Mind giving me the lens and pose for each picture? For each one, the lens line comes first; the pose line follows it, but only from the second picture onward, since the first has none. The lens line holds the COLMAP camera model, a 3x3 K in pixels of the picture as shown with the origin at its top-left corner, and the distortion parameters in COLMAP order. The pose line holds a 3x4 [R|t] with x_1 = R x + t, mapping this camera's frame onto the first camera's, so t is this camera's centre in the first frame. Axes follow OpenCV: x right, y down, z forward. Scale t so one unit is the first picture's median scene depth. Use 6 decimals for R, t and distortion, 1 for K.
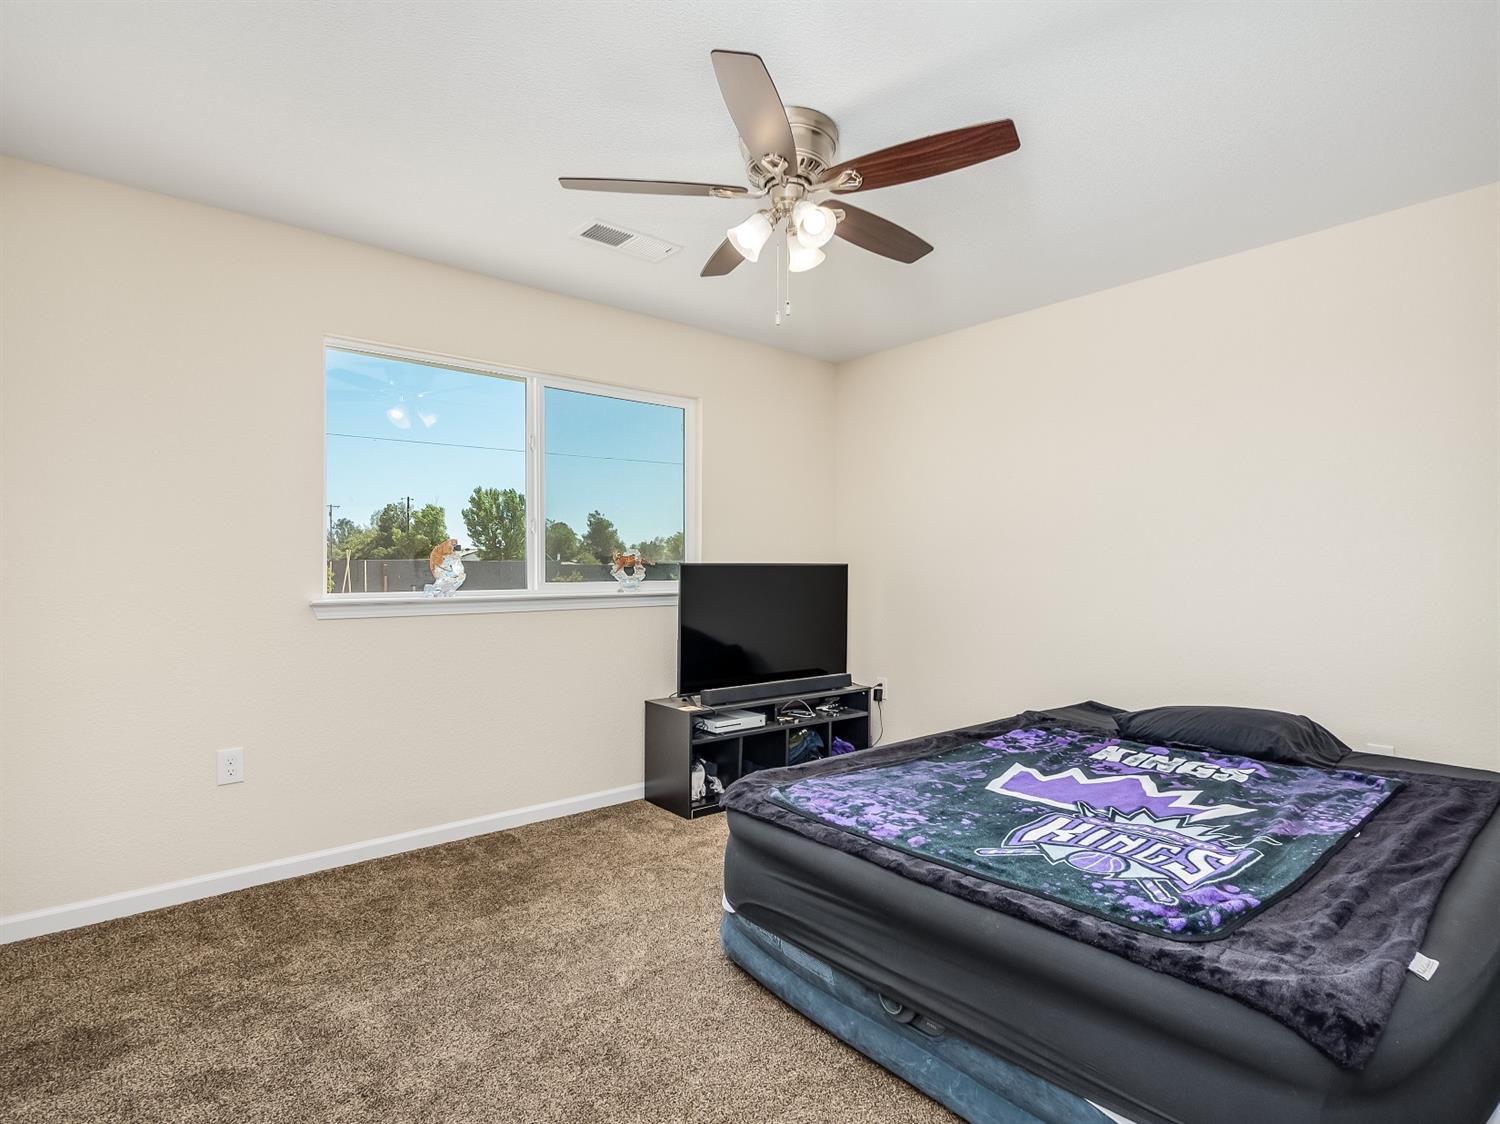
lens RADIAL K [[818.7, 0, 754.6], [0, 818.7, 568.2], [0, 0, 1]] dist [-0.000277, 0.000467]
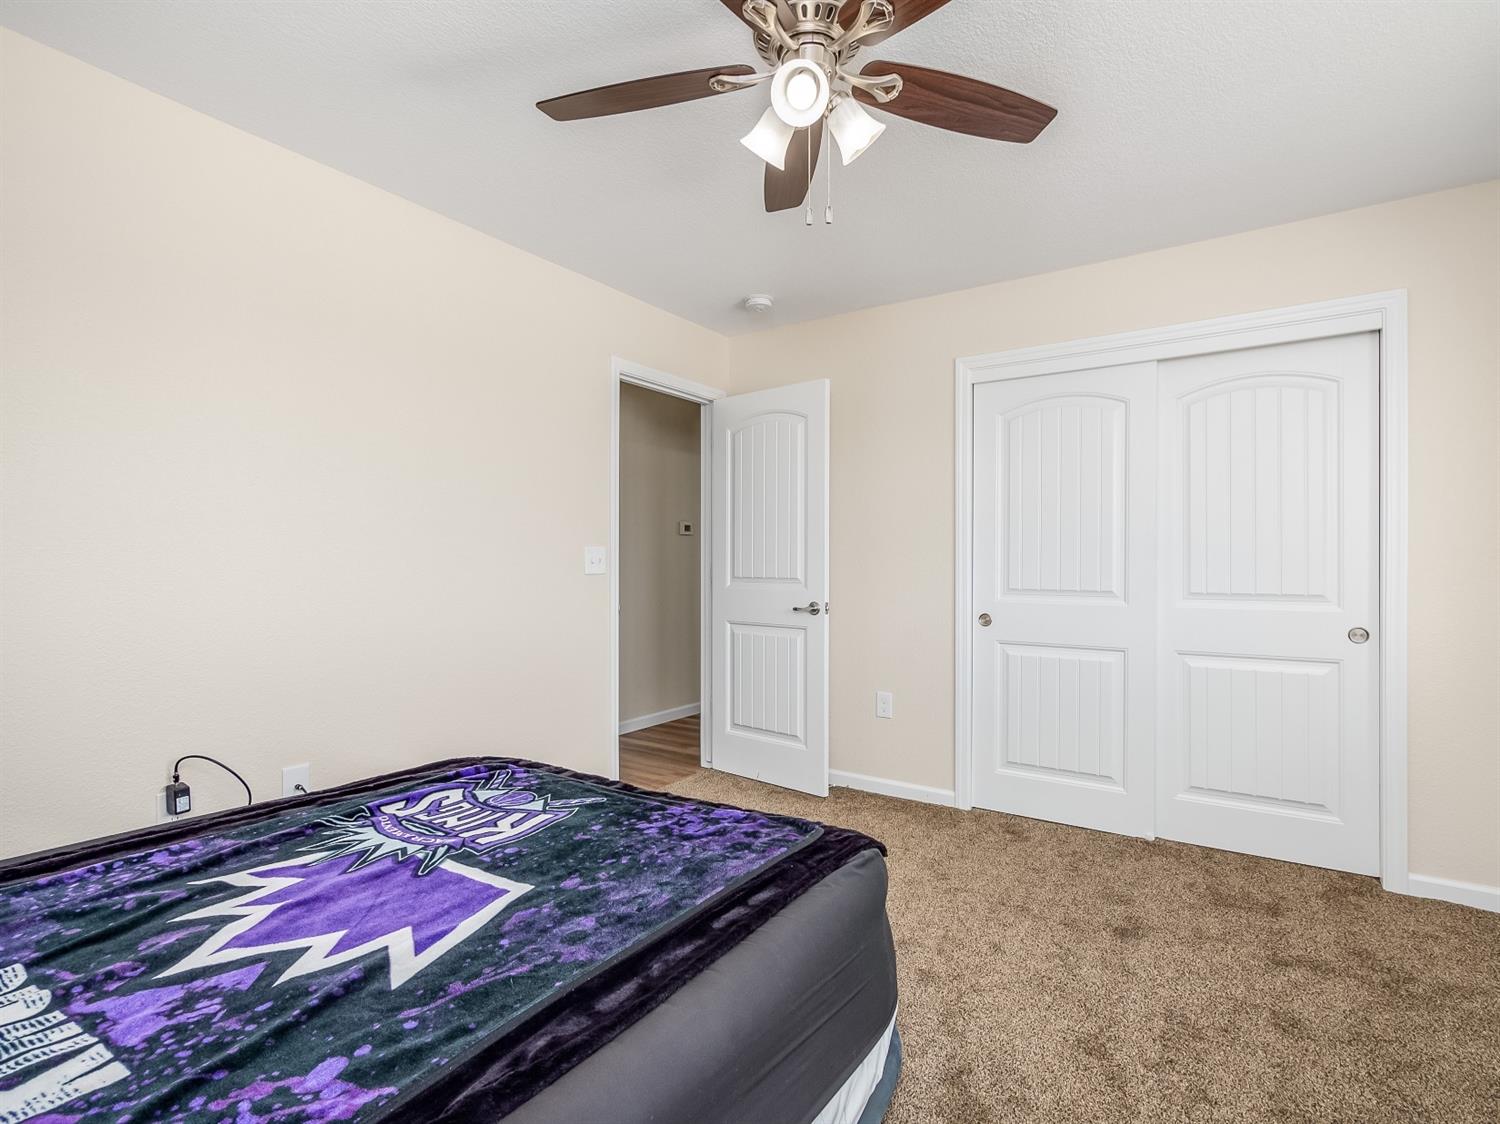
lens RADIAL K [[767.2, 0, 755.0], [0, 767.2, 563.5], [0, 0, 1]] dist [0.000913, 0.000448]
pose [[-0.968490, 0.001458, -0.249046, 0.301466], [0.001337, 0.999999, 0.000653, 0.003053], [0.249047, 0.000300, -0.968491, 1.908839]]
